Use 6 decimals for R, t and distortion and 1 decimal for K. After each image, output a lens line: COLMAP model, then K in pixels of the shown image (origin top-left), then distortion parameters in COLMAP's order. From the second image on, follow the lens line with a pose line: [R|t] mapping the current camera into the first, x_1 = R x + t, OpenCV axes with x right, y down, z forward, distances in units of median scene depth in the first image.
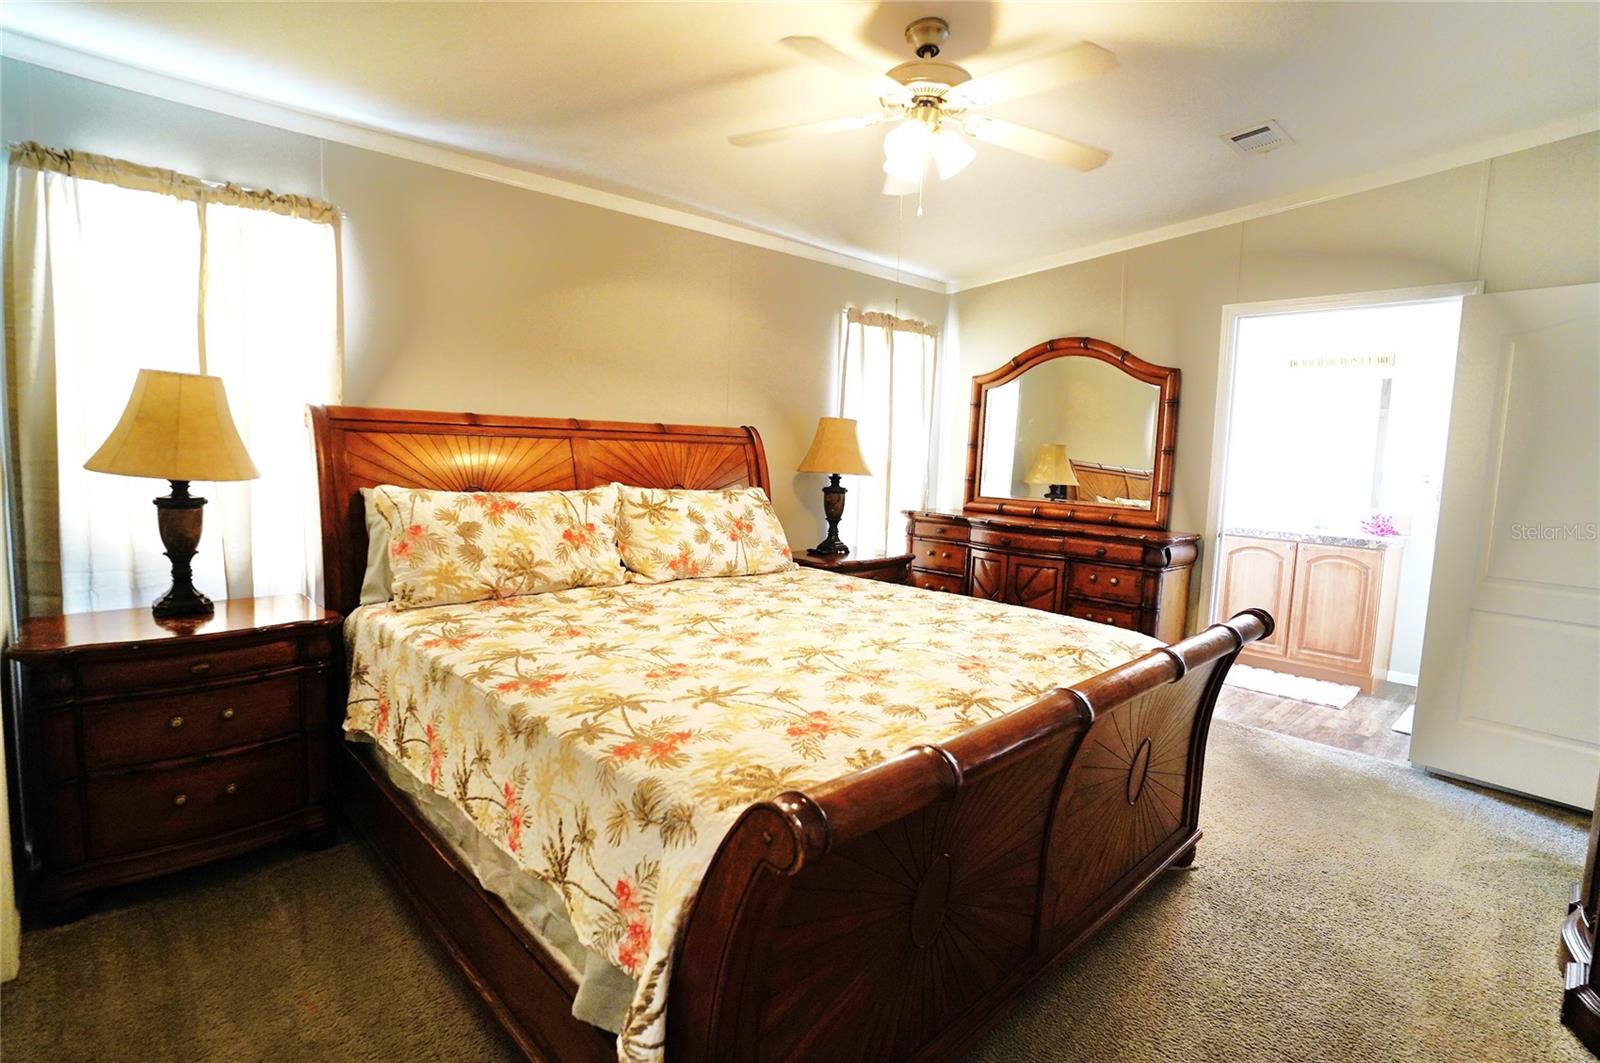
lens RADIAL K [[799.3, 0, 809.0], [0, 799.3, 526.2], [0, 0, 1]] dist [-0.064771, 0.029905]
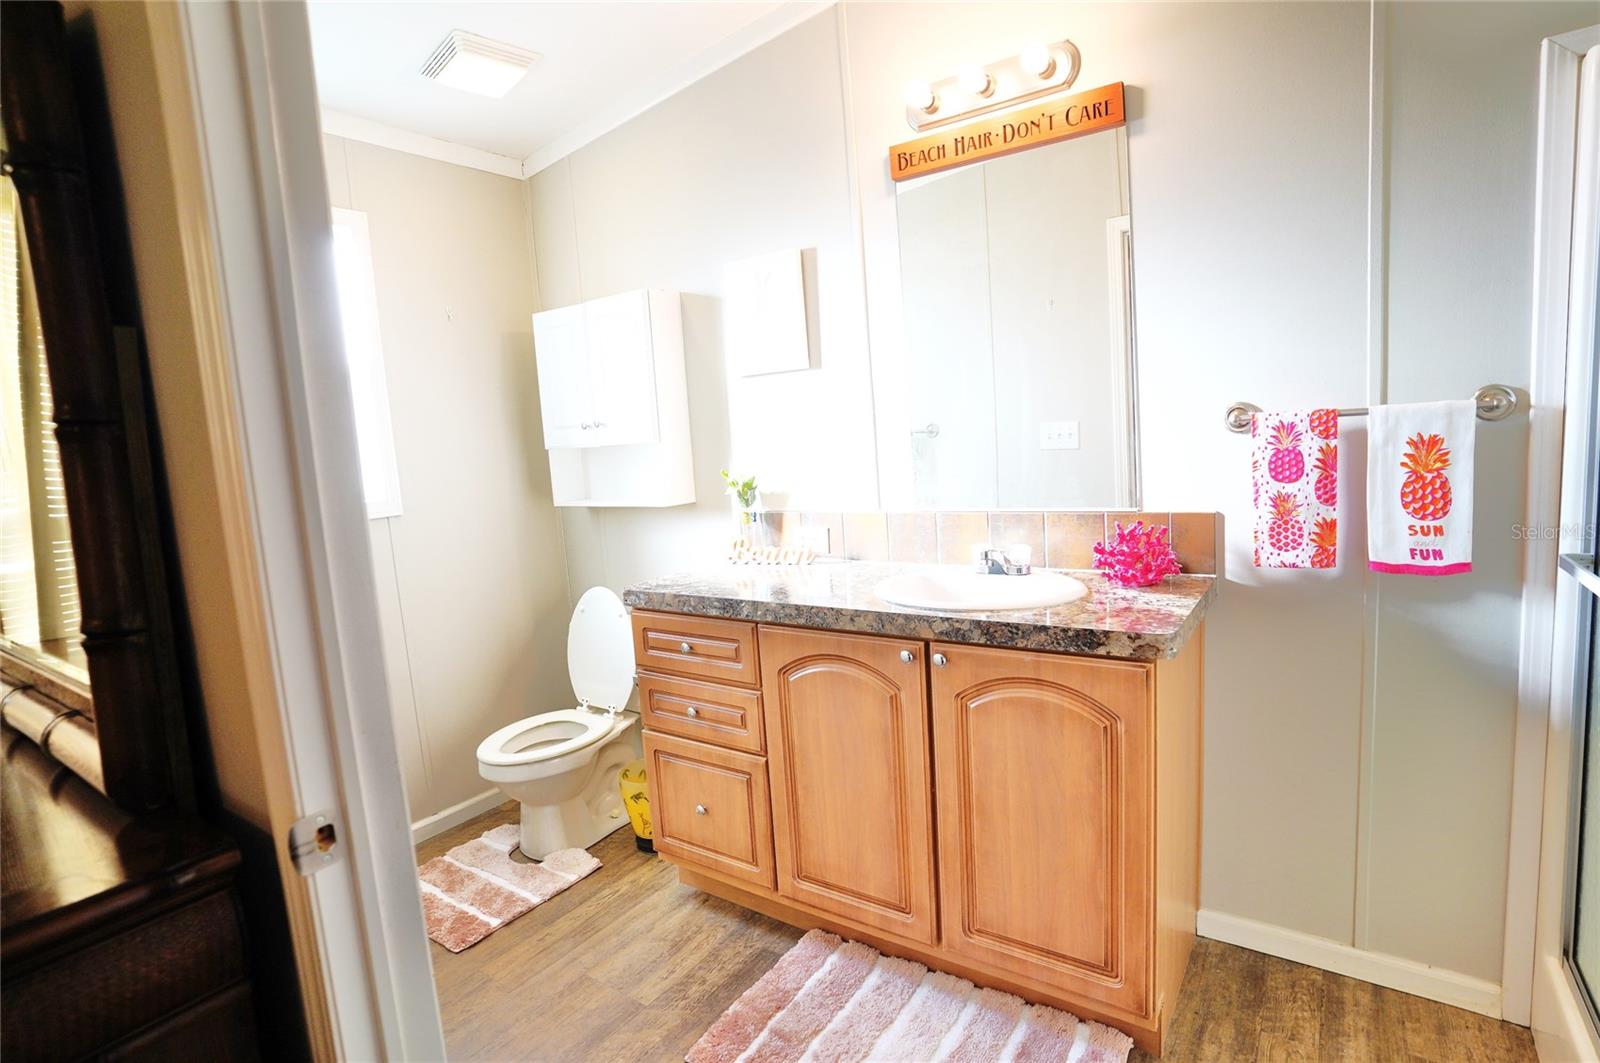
lens RADIAL K [[799.3, 0, 793.1], [0, 799.3, 523.1], [0, 0, 1]] dist [-0.064771, 0.029905]
pose [[0.973486, -0.121470, 0.193830, 0.518809], [0.120369, 0.992575, 0.017493, -0.045028], [-0.194516, 0.006302, 0.980879, 0.684784]]
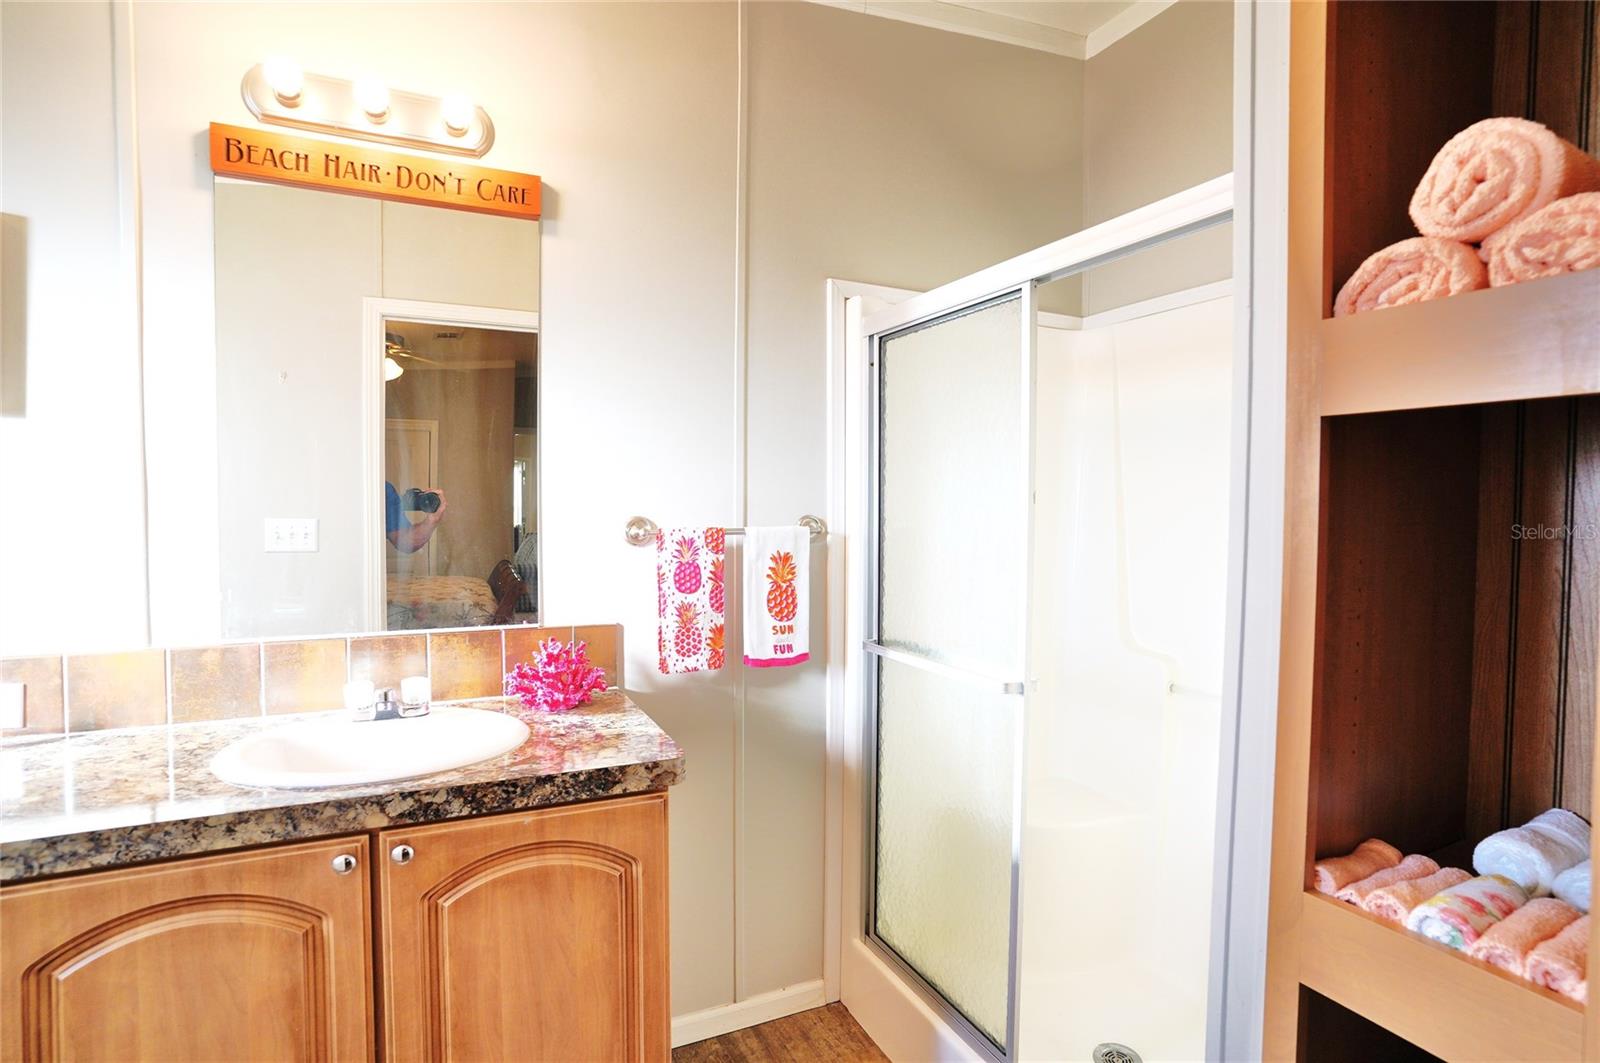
lens RADIAL K [[799.3, 0, 810.9], [0, 799.3, 530.6], [0, 0, 1]] dist [-0.064771, 0.029905]
pose [[0.298018, -0.062692, 0.952499, 0.451971], [0.102027, 0.994217, 0.033516, -0.068113], [-0.949092, 0.087192, 0.302691, 0.810591]]
